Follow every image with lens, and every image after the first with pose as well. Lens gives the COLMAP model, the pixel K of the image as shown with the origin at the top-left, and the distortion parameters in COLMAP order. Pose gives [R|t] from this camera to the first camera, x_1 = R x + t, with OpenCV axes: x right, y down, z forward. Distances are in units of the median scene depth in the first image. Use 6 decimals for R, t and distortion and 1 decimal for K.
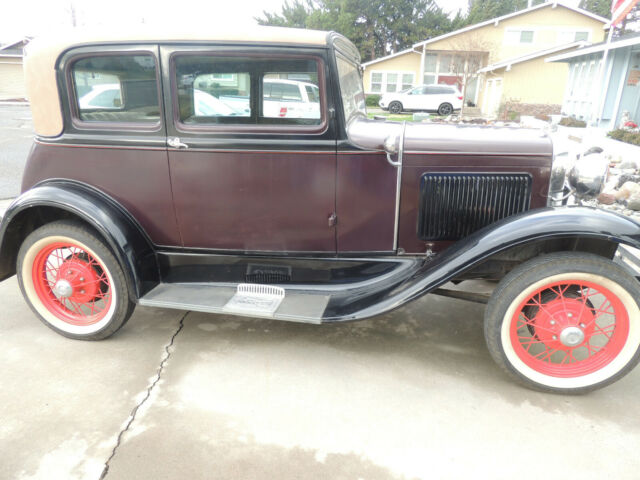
lens RADIAL K [[454.0, 0, 321.8], [0, 454.0, 237.6], [0, 0, 1]] dist [-0.008287, -0.006555]
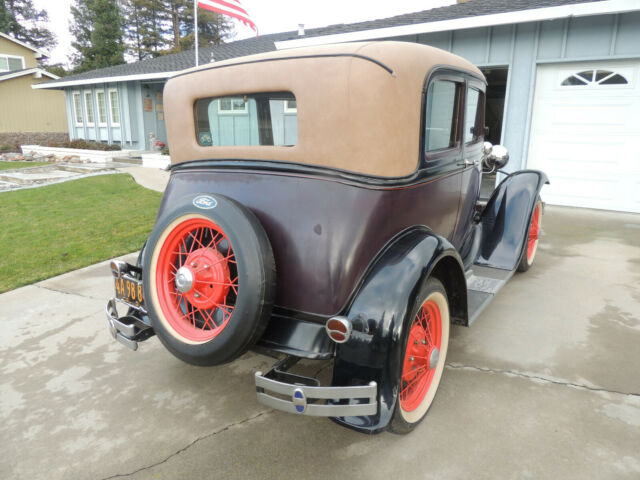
lens RADIAL K [[454.0, 0, 320.0], [0, 454.0, 239.0], [0, 0, 1]] dist [-0.008287, -0.006555]
pose [[0.399658, -0.254569, 0.880607, -1.333853], [0.298831, 0.944366, 0.137378, -0.264633], [-0.866587, 0.208248, 0.453497, 0.775179]]
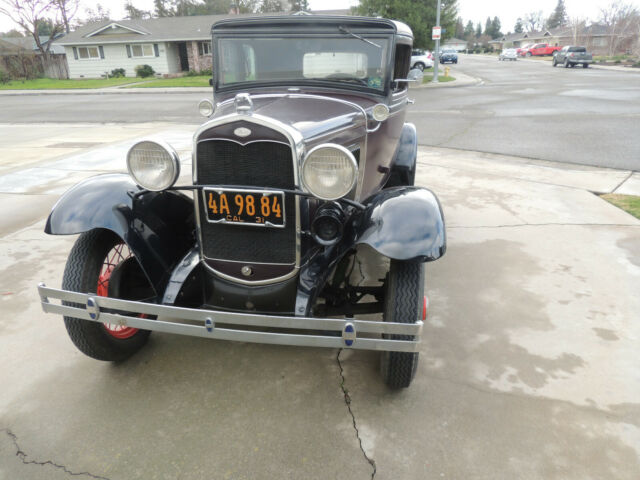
lens RADIAL K [[454.0, 0, 320.4], [0, 454.0, 239.2], [0, 0, 1]] dist [-0.008287, -0.006555]
pose [[0.028354, 0.346891, -0.937477, 1.320002], [-0.290650, 0.900194, 0.324305, -0.342619], [0.956409, 0.263282, 0.126348, 1.120032]]
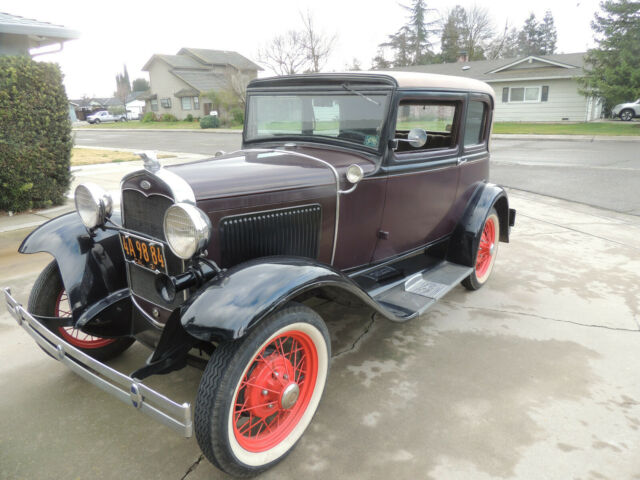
lens RADIAL K [[454.0, 0, 320.2], [0, 454.0, 239.4], [0, 0, 1]] dist [-0.008287, -0.006555]
pose [[-0.442625, 0.233102, -0.865879, 1.141458], [-0.270342, 0.886003, 0.376714, -0.530464], [0.854985, 0.400826, -0.329150, 1.629939]]
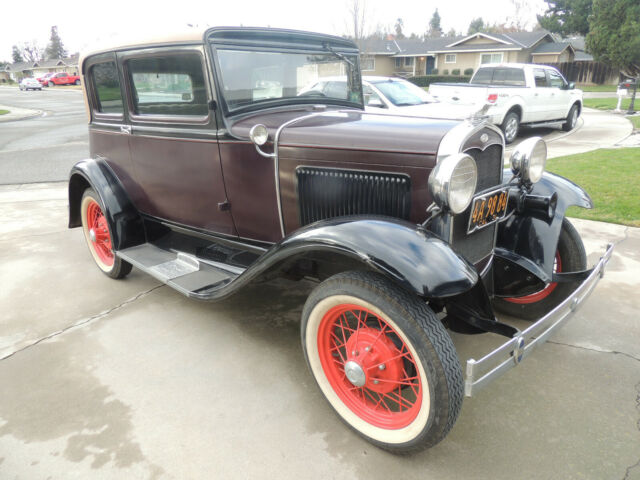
lens RADIAL K [[454.0, 0, 320.0], [0, 454.0, 238.6], [0, 0, 1]] dist [-0.008287, -0.006555]
pose [[0.831418, 0.145483, -0.536263, 0.753693], [-0.131062, 0.989230, 0.065172, -0.058341], [0.539969, 0.016098, 0.841531, 0.219293]]
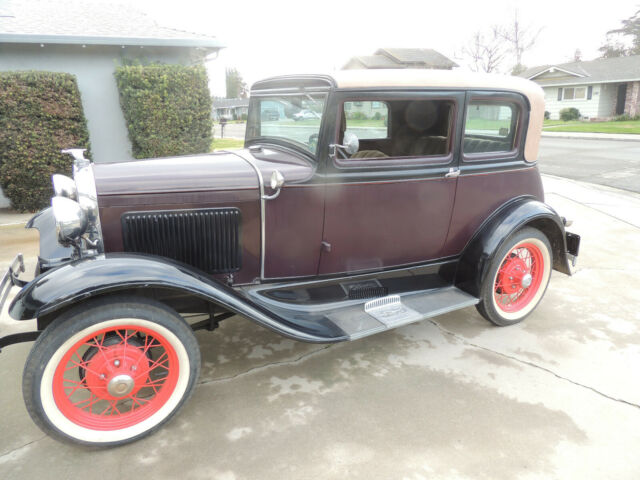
lens RADIAL K [[454.0, 0, 318.8], [0, 454.0, 238.7], [0, 0, 1]] dist [-0.008287, -0.006555]
pose [[-0.769982, 0.167219, -0.615764, 0.756348], [-0.192798, 0.858967, 0.474347, -0.666649], [0.608241, 0.483957, -0.629150, 2.023176]]
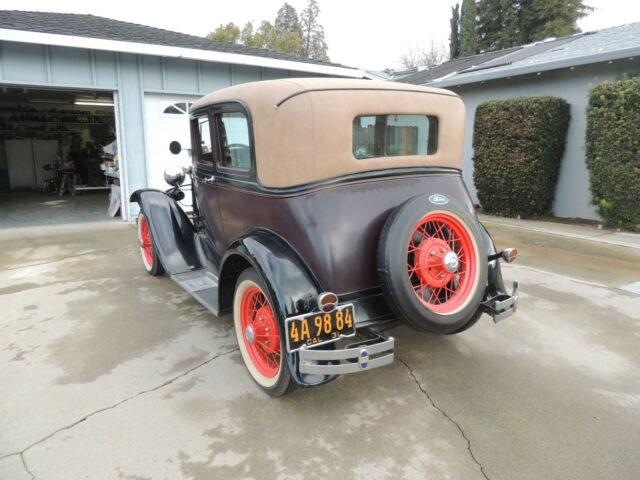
lens RADIAL K [[454.0, 0, 318.1], [0, 454.0, 233.0], [0, 0, 1]] dist [-0.008287, -0.006555]
pose [[-0.696346, -0.152885, 0.701234, -1.234874], [0.211338, 0.890050, 0.403916, -0.649788], [-0.685885, 0.429463, -0.587472, 2.029164]]
